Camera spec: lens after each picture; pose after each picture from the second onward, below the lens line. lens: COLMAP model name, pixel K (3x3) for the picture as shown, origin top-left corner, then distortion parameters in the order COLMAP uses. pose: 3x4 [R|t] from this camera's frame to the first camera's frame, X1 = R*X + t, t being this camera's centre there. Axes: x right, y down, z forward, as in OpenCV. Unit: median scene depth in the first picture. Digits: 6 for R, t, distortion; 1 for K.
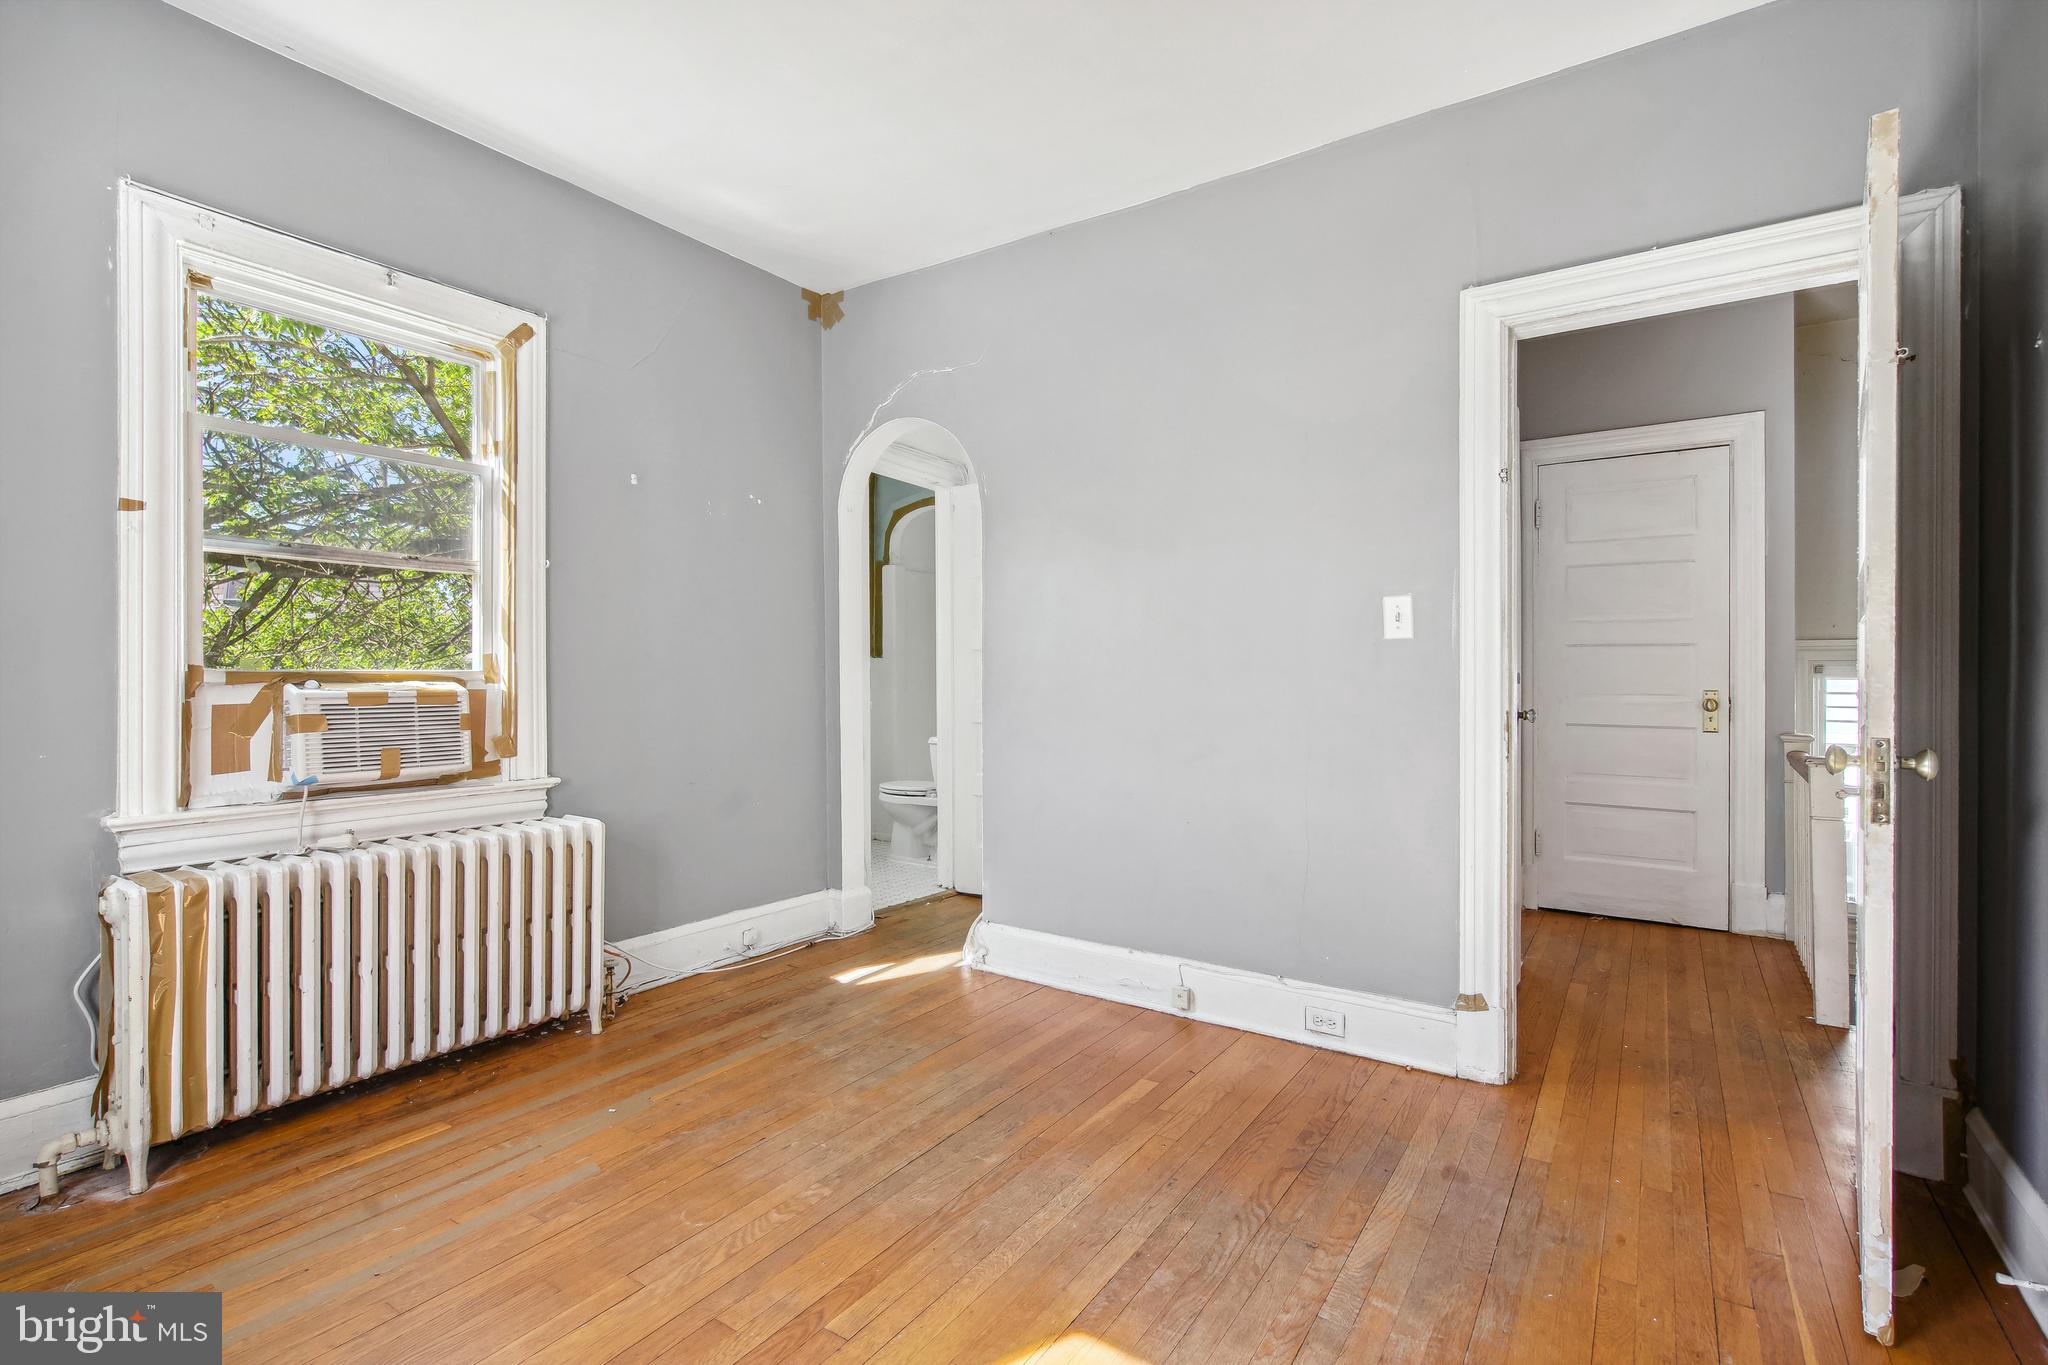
lens RADIAL K [[967.9, 0, 1028.5], [0, 967.9, 671.3], [0, 0, 1]] dist [-0.024017, 0.012169]
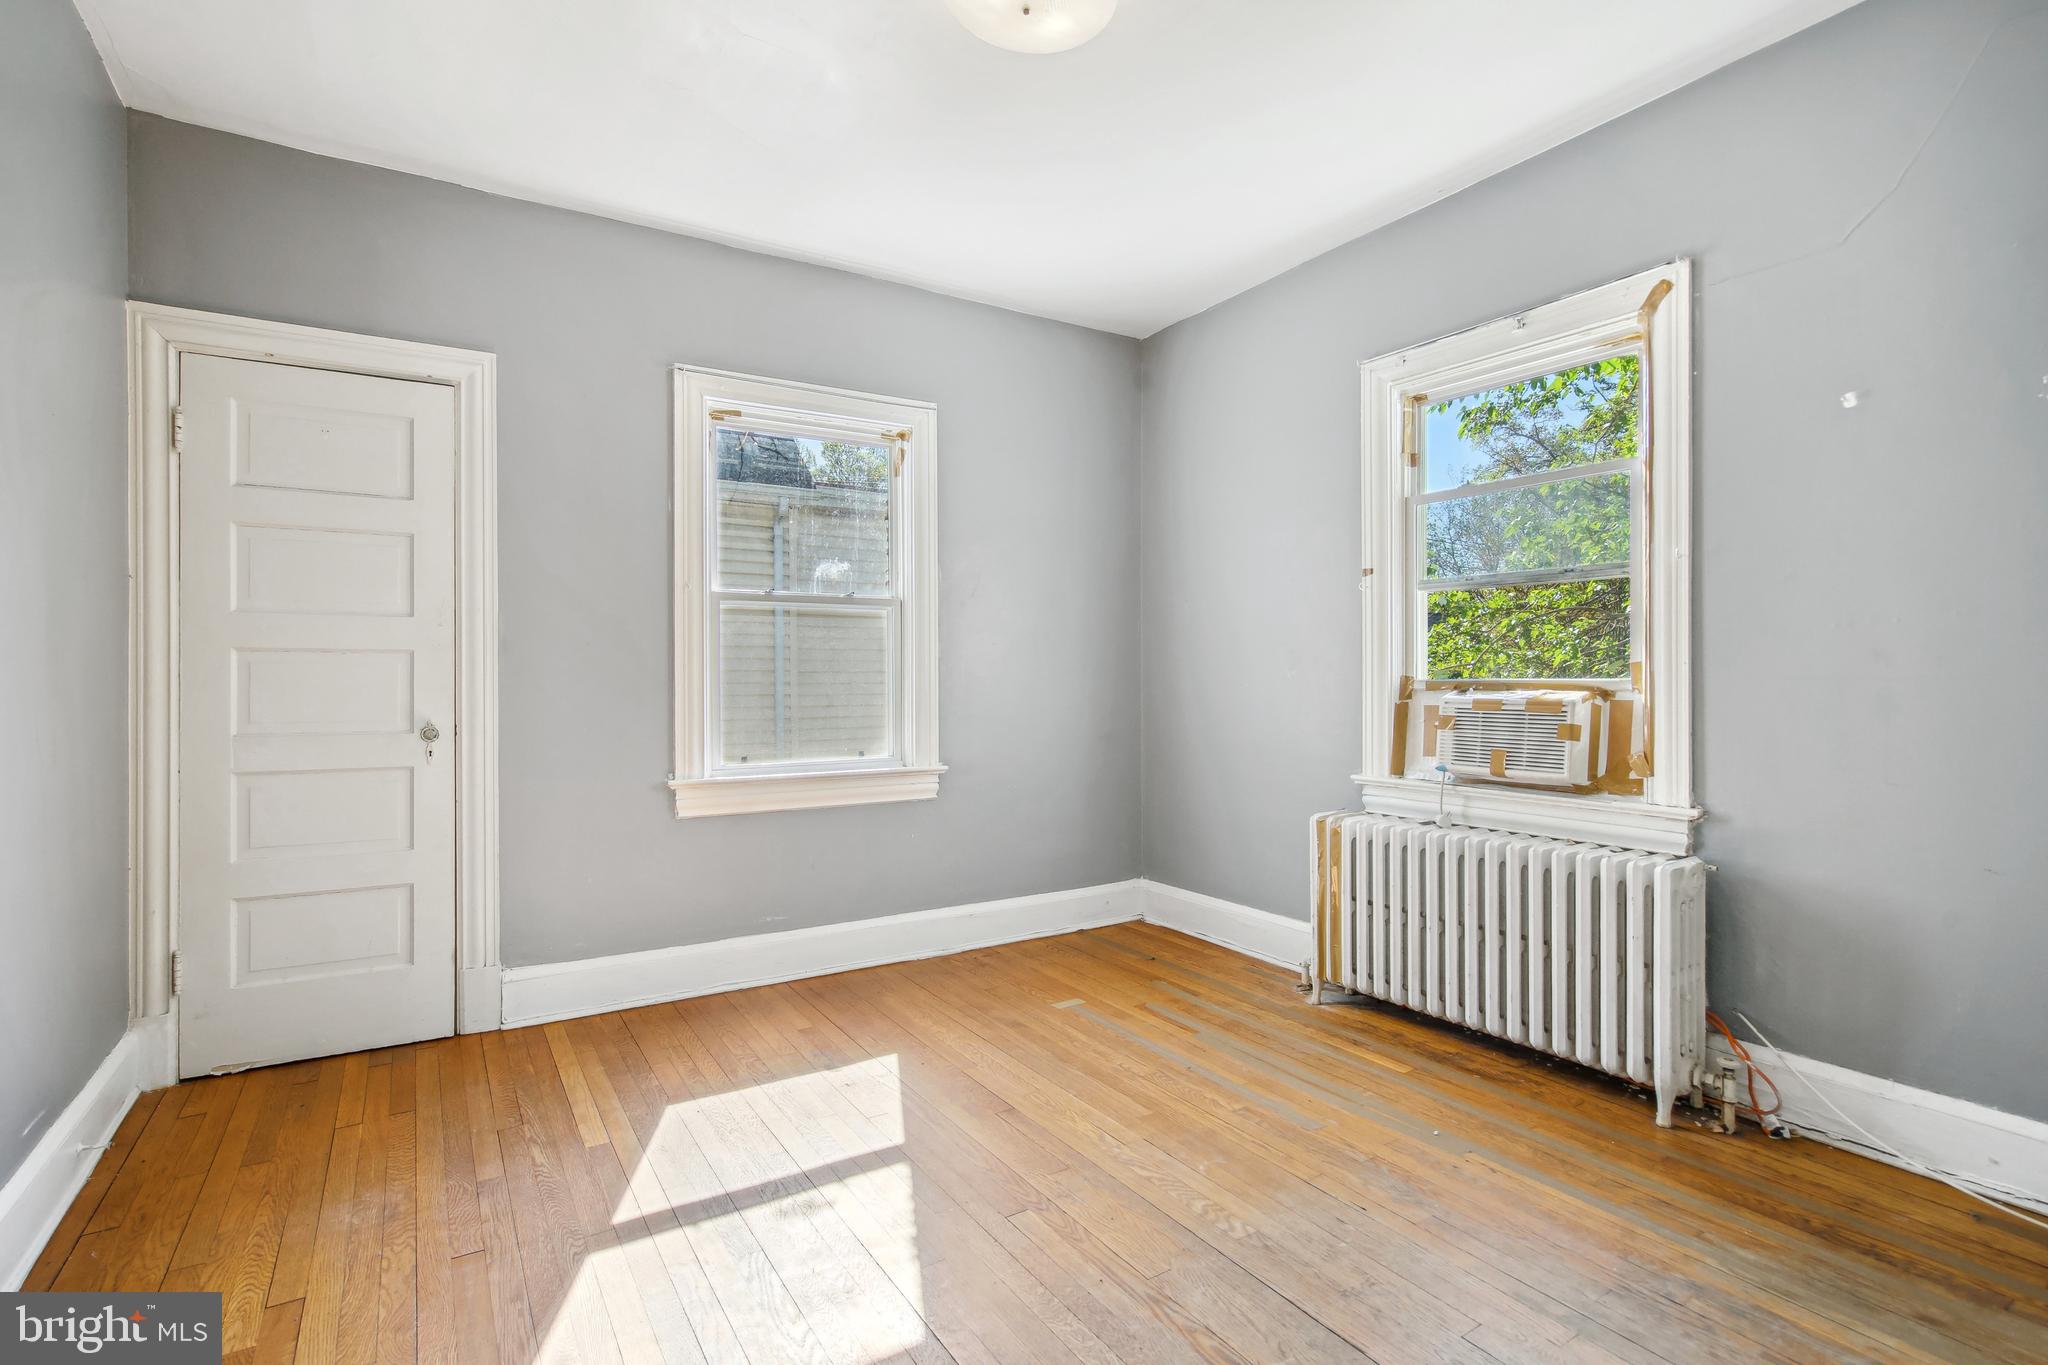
lens RADIAL K [[967.9, 0, 1017.0], [0, 967.9, 685.0], [0, 0, 1]] dist [-0.024017, 0.012169]
pose [[-0.426633, 0.008192, -0.904388, 0.598572], [0.004825, 0.999965, 0.006782, -0.005722], [0.904412, -0.001470, -0.426657, 0.987642]]
